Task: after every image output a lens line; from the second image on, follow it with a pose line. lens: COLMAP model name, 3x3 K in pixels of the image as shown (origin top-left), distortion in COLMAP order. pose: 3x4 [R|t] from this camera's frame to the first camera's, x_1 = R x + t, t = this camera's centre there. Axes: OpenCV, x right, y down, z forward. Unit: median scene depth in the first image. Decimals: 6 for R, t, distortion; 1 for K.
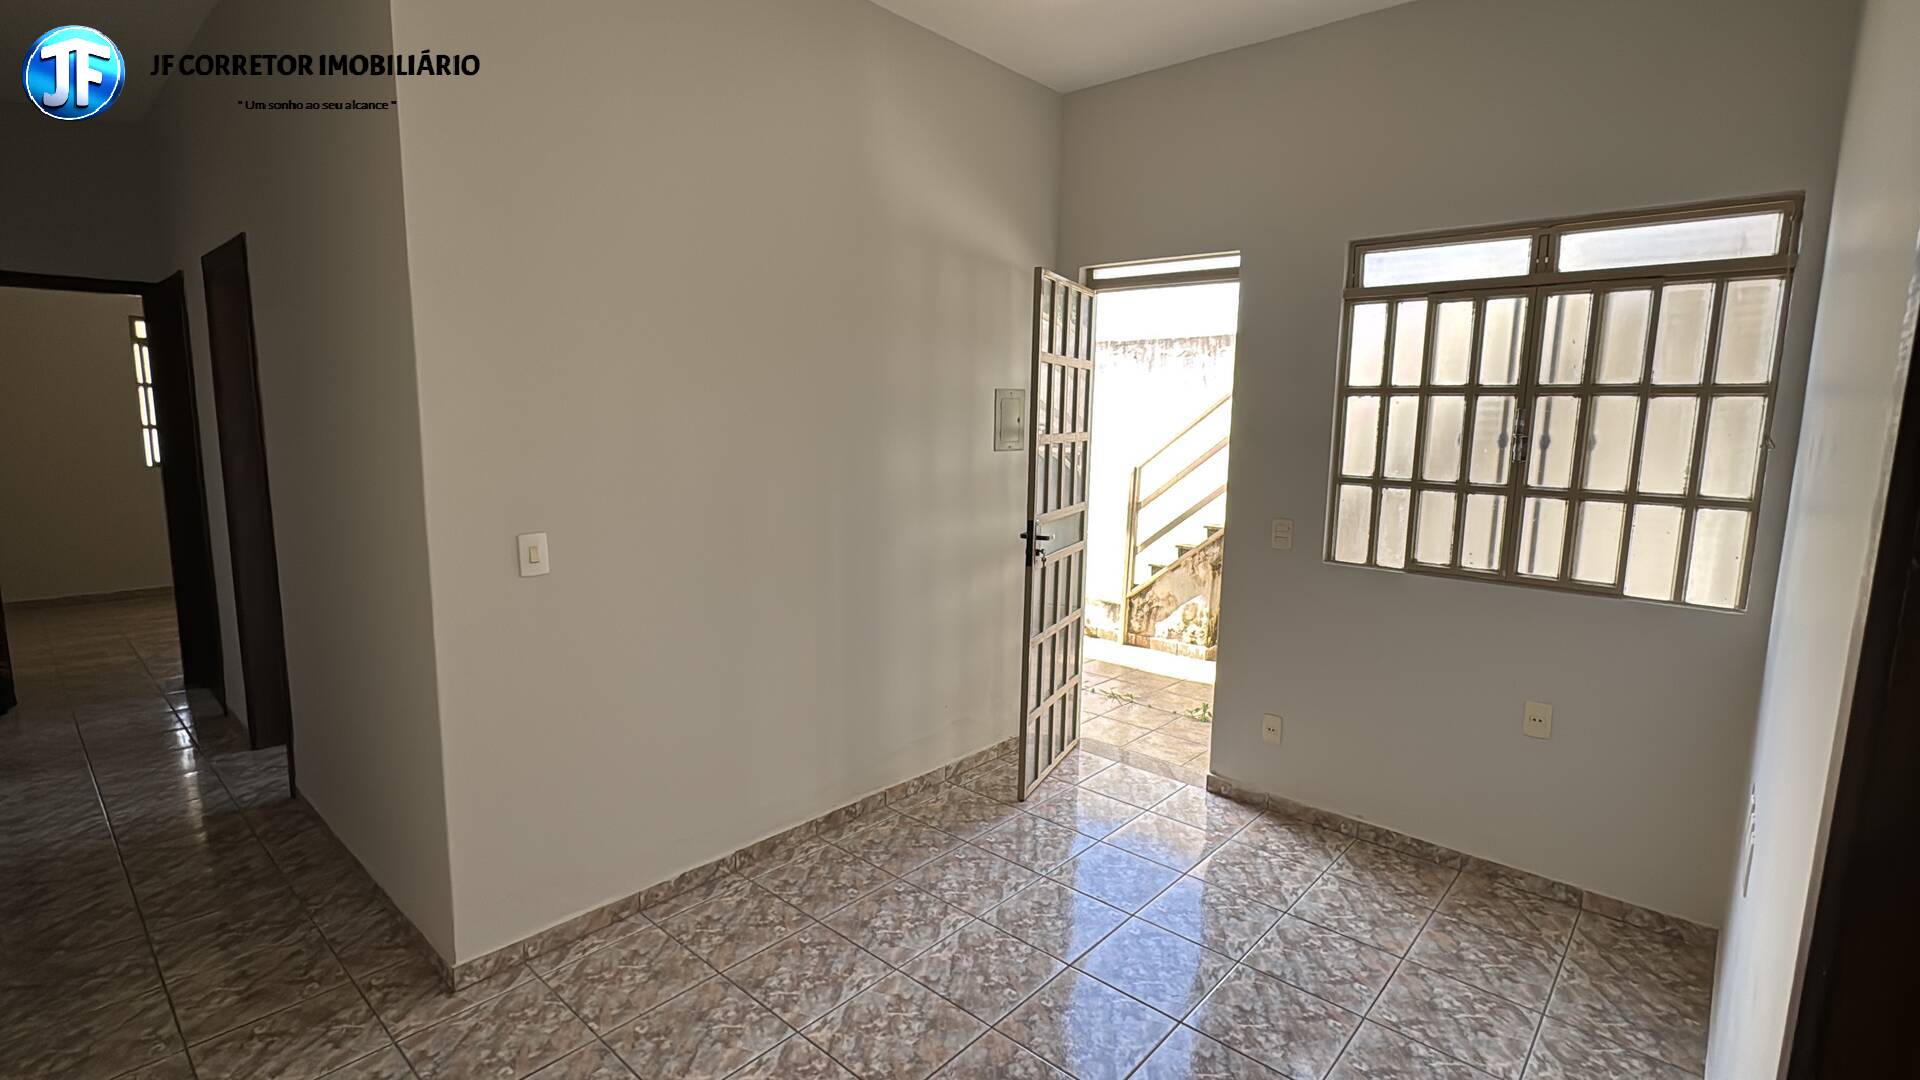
lens RADIAL K [[900.5, 0, 963.6], [0, 900.5, 527.7], [0, 0, 1]] dist [-0.004804, 0.001333]
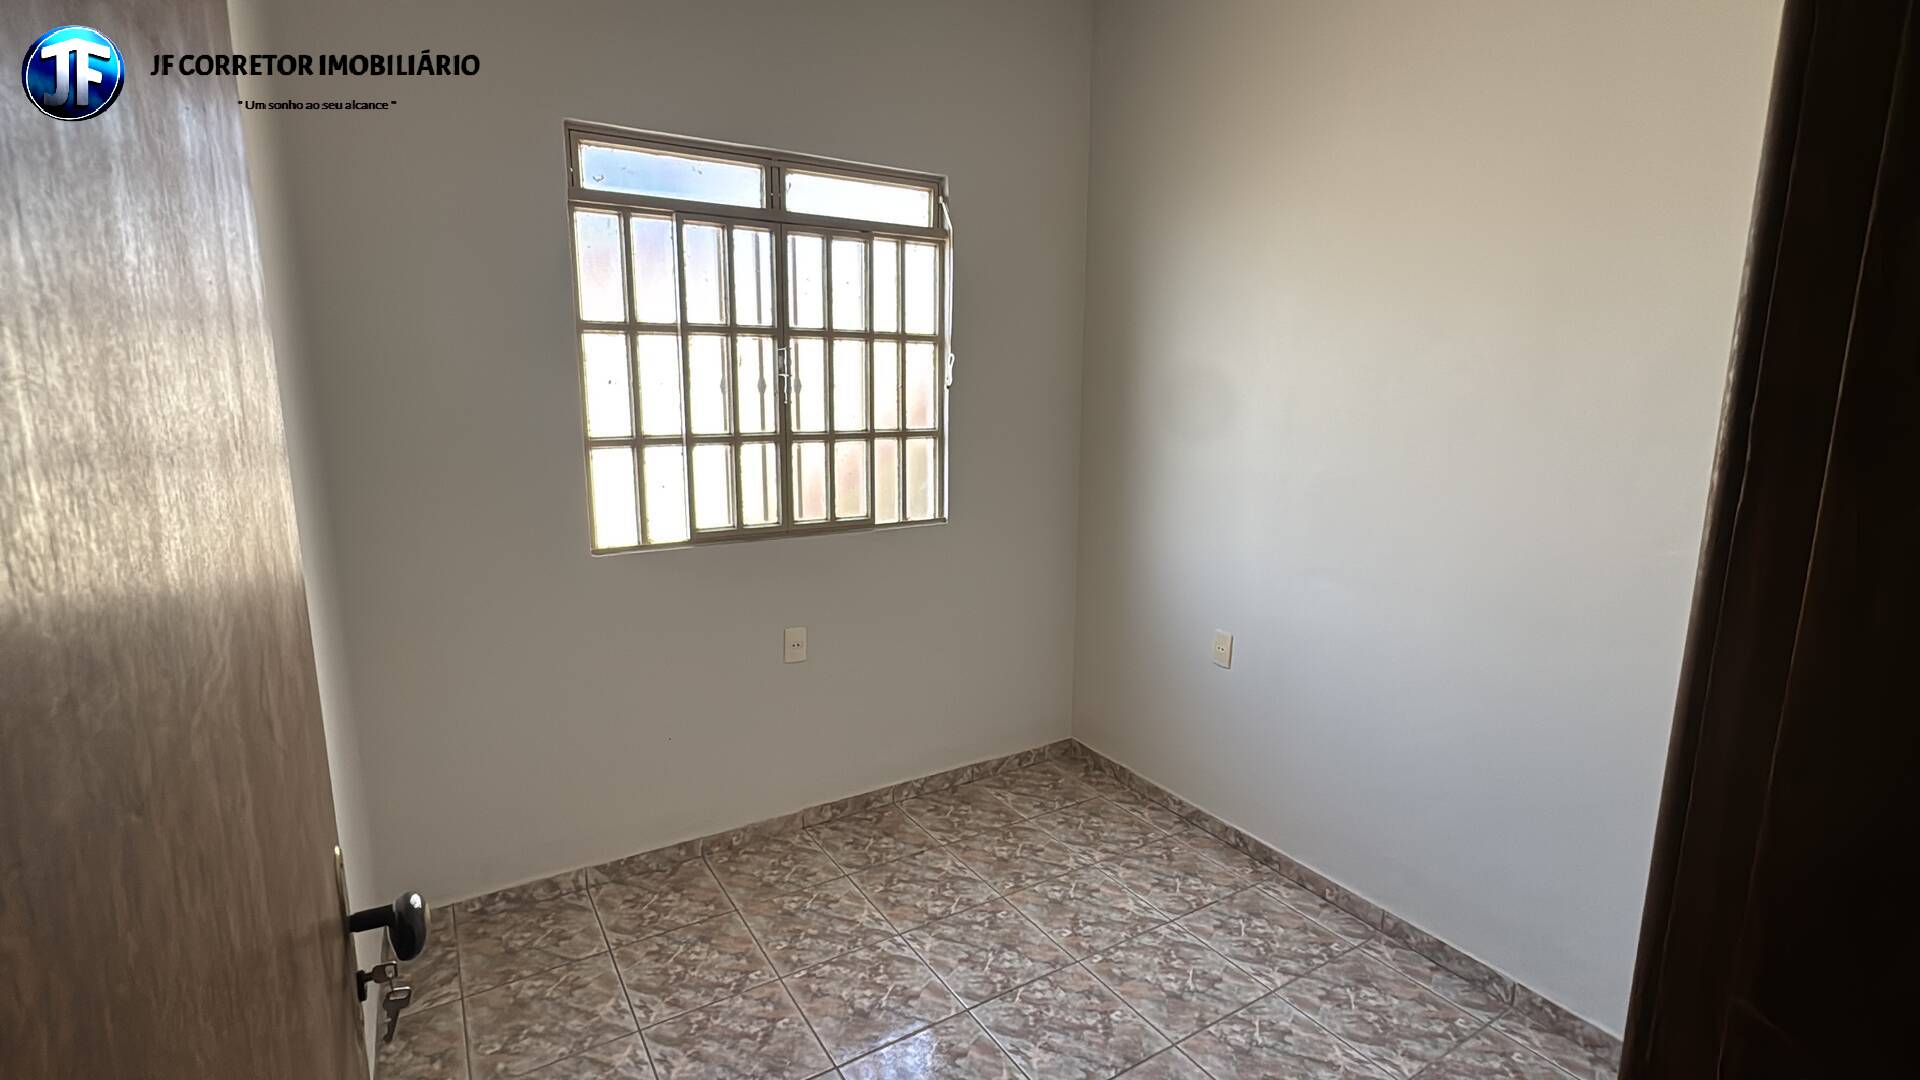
lens RADIAL K [[900.5, 0, 969.9], [0, 900.5, 534.7], [0, 0, 1]] dist [-0.004804, 0.001333]
pose [[0.265823, -0.189851, 0.945143, -0.266364], [0.109701, 0.980005, 0.166000, -0.078093], [-0.957760, 0.059557, 0.281335, 0.542919]]
